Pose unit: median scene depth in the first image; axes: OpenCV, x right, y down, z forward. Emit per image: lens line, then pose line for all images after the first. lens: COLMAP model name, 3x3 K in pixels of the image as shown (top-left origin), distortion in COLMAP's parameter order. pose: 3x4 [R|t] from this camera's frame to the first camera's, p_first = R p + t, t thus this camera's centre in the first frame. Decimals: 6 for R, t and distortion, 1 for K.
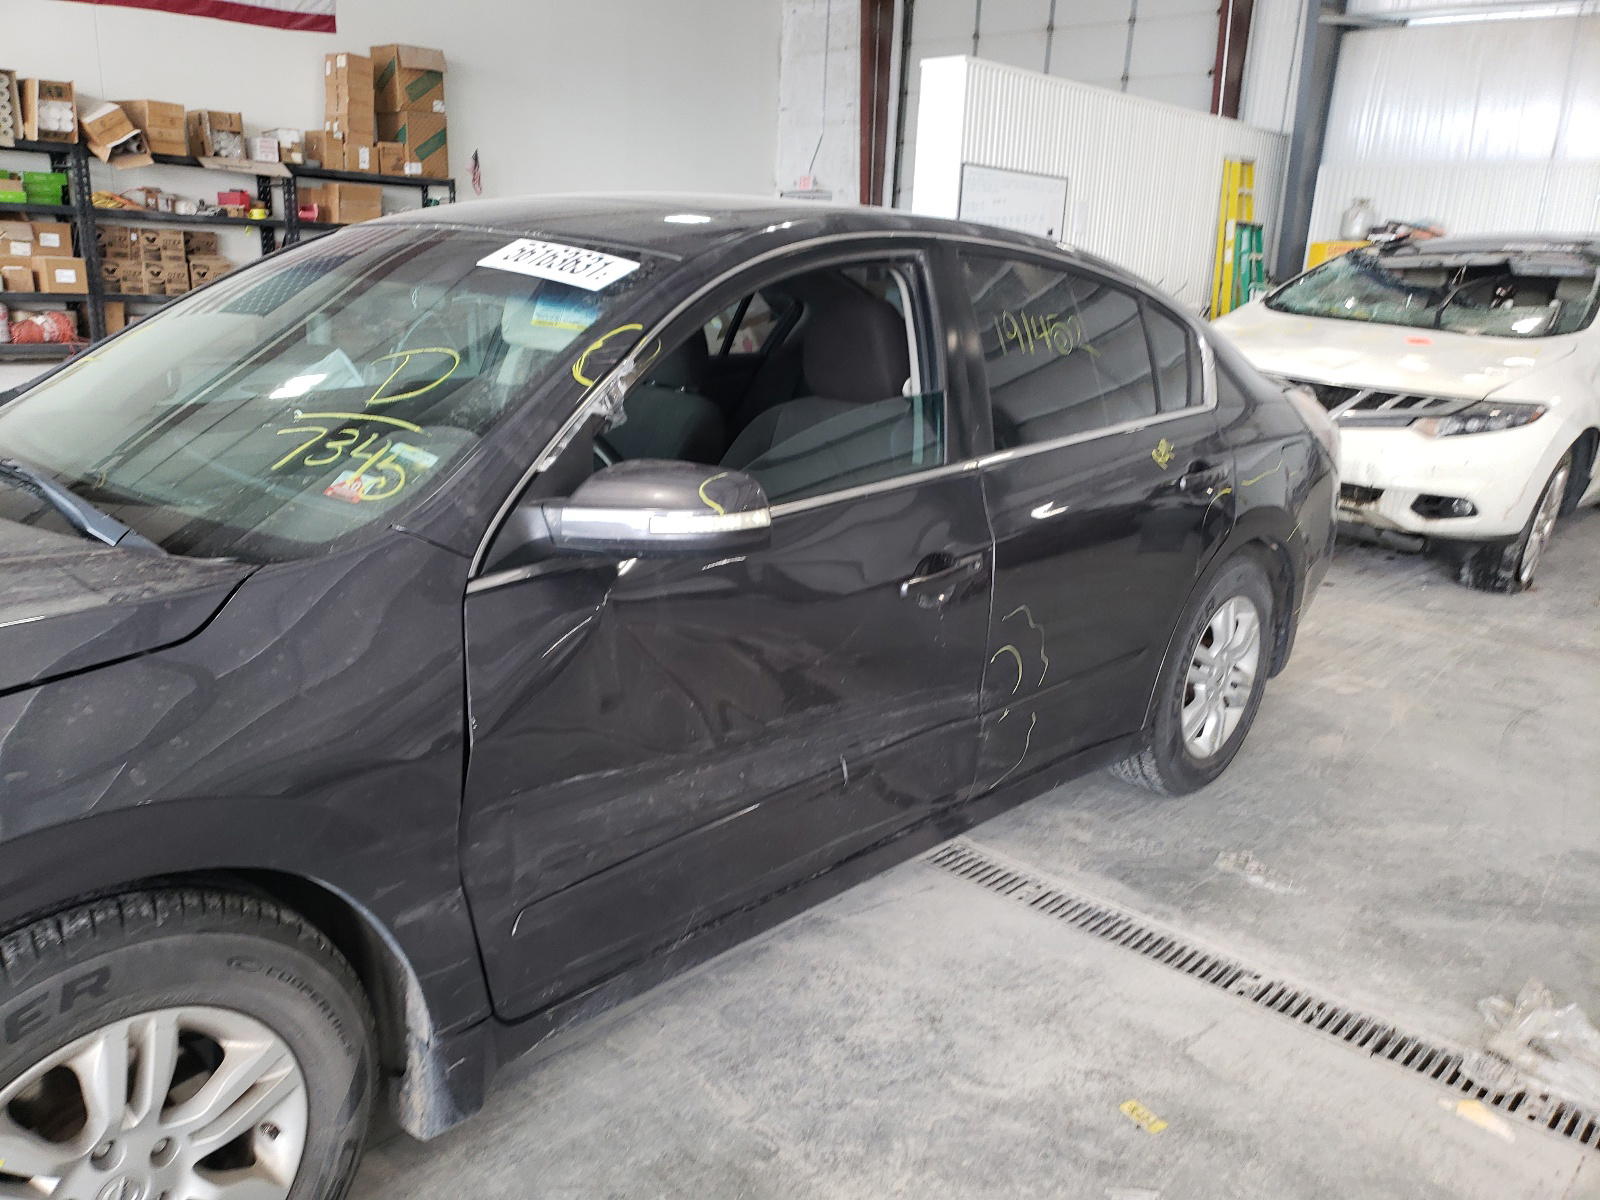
lens RADIAL K [[1230.2, 0, 800.2], [0, 1230.2, 635.4], [0, 0, 1]] dist [-0.003026, 0.003090]
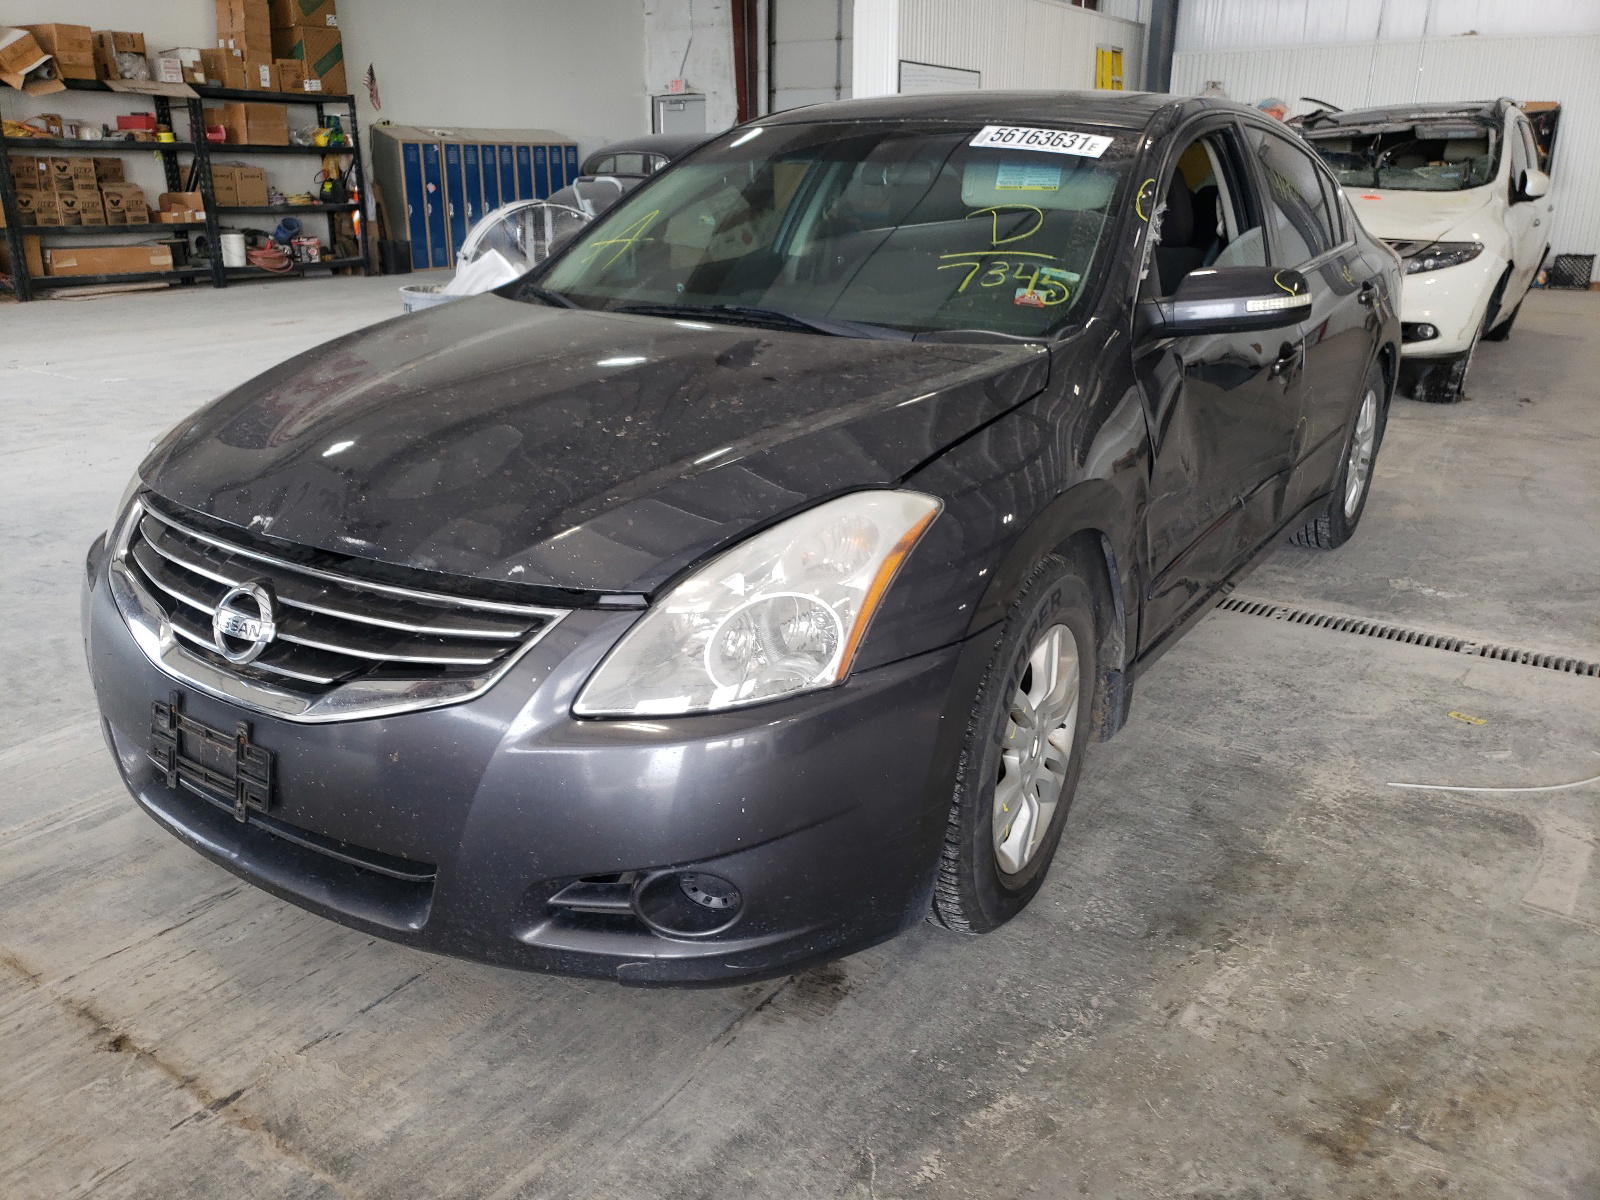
lens RADIAL K [[1219.8, 0, 800.0], [0, 1219.8, 600.0], [0, 0, 1]] dist [0.003865, 0.000179]
pose [[0.985468, -0.095791, 0.140272, -0.120667], [0.089109, 0.994601, 0.053183, 0.018306], [-0.144609, -0.039910, 0.988684, -0.054387]]
